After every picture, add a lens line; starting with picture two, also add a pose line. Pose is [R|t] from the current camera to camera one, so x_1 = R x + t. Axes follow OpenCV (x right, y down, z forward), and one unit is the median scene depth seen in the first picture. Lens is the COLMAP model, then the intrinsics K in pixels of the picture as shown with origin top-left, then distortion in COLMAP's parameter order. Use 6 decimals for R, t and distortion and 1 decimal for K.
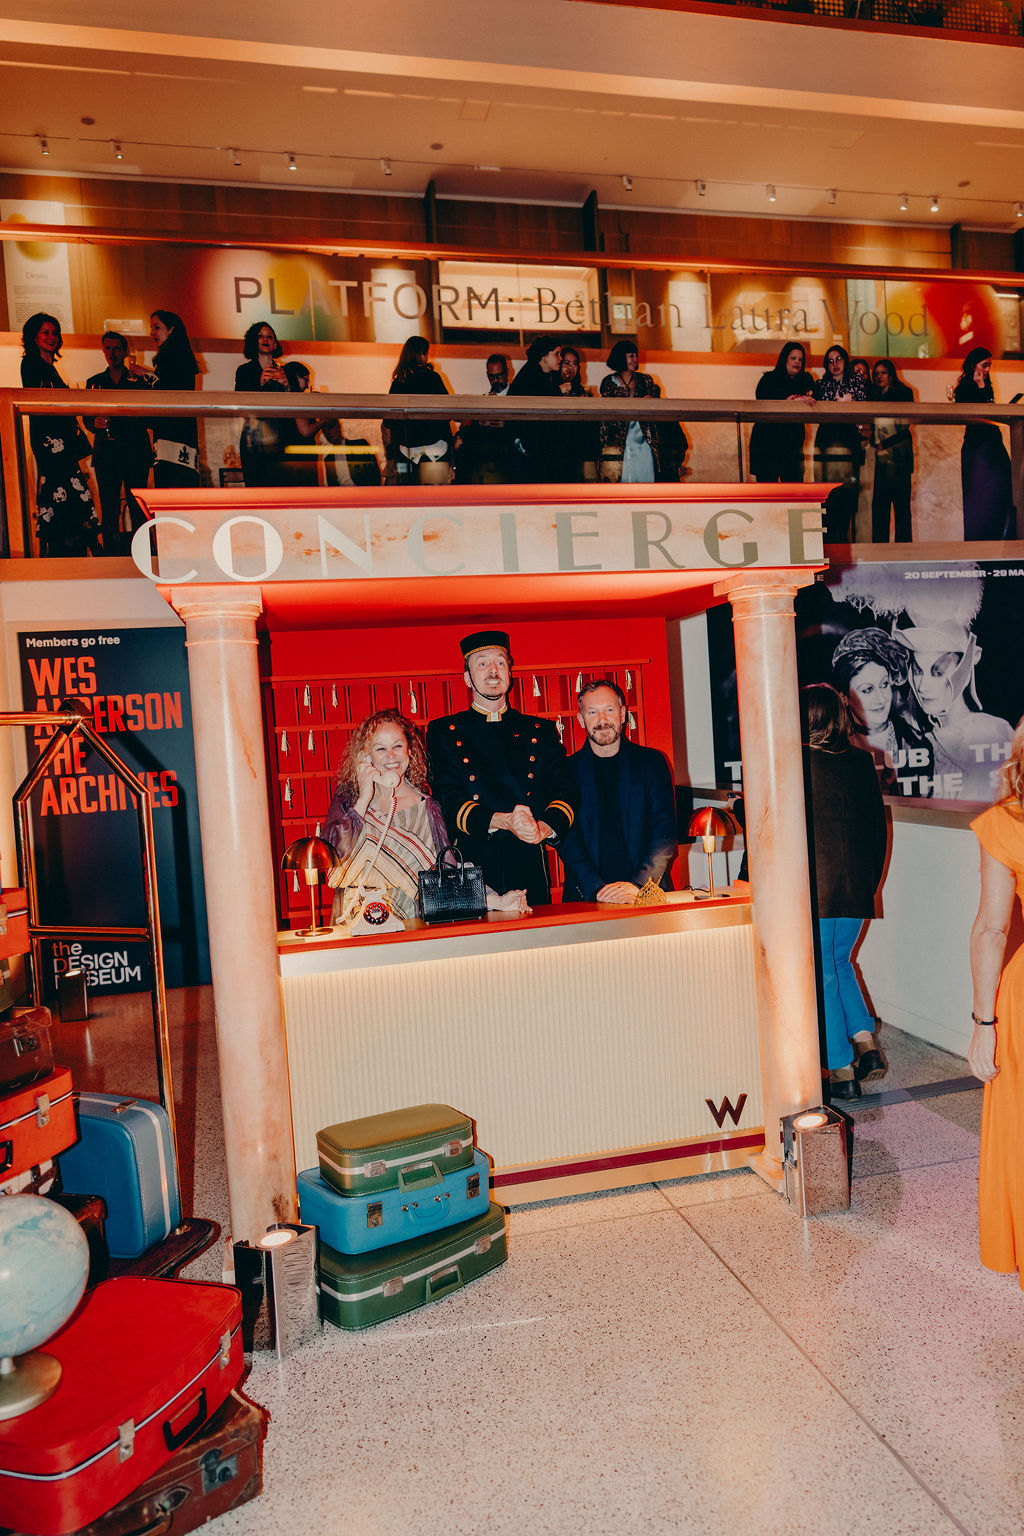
lens RADIAL K [[1077.1, 0, 535.3], [0, 1077.1, 767.9], [0, 0, 1]] dist [-0.004078, -0.002831]
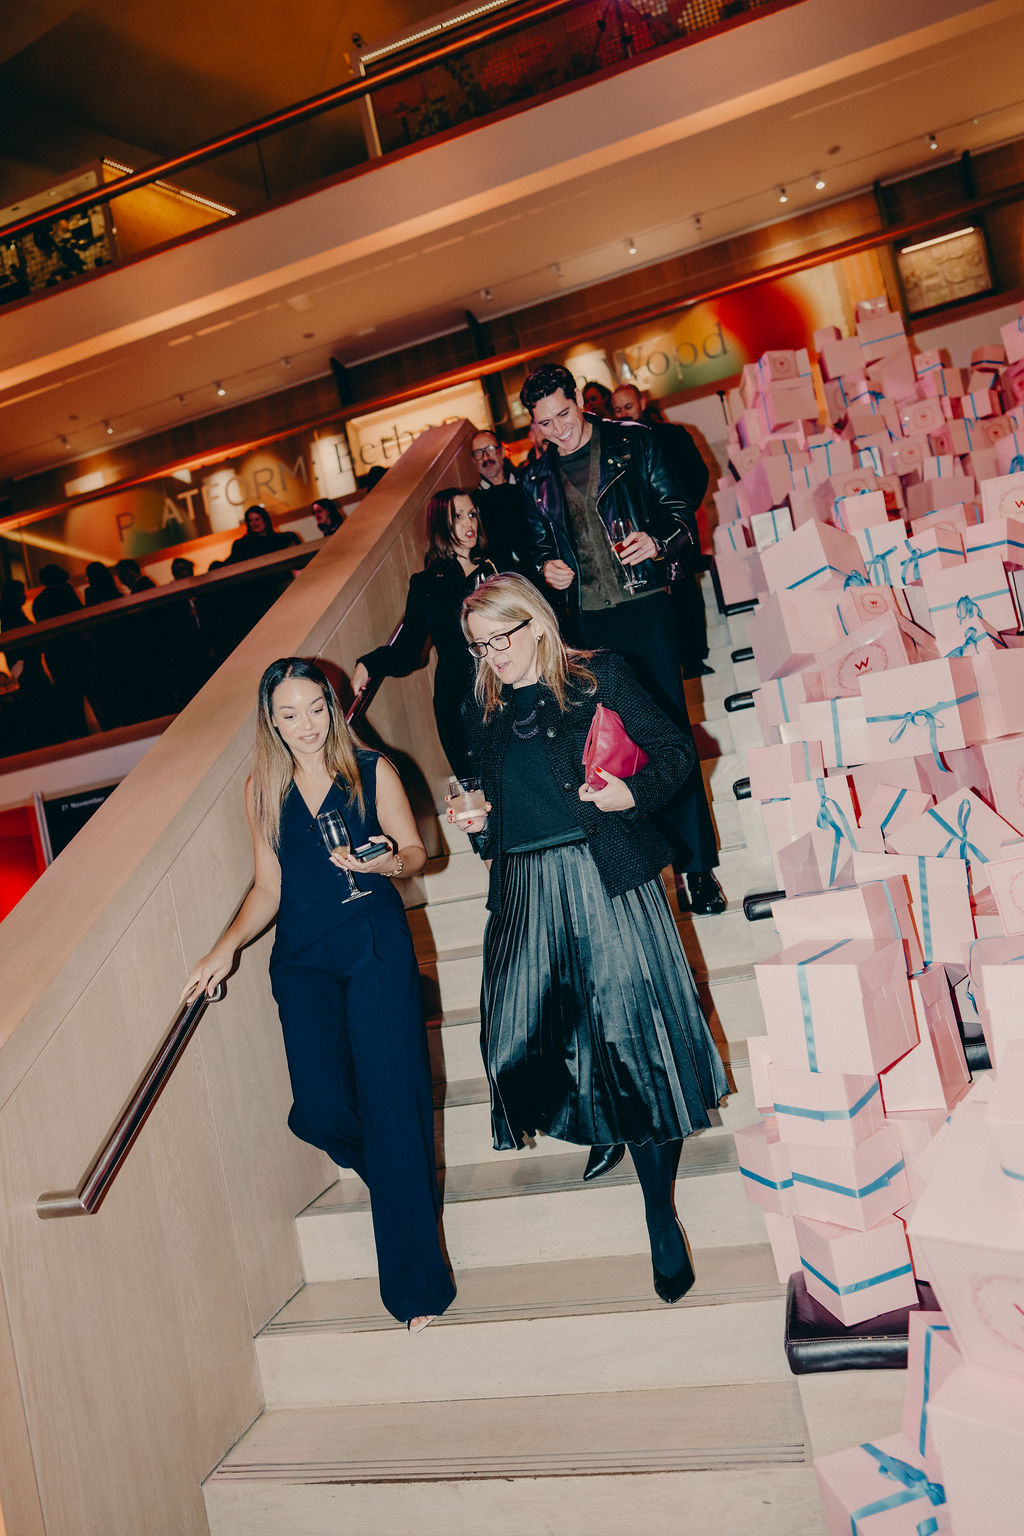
lens RADIAL K [[1021.8, 0, 512.0], [0, 1021.8, 768.0], [0, 0, 1]] dist [-0.005276, -0.001169]
pose [[0.866399, -0.142705, -0.478526, 0.785246], [0.134384, 0.989575, -0.051800, -0.028557], [0.480930, -0.019427, 0.876544, 0.160723]]
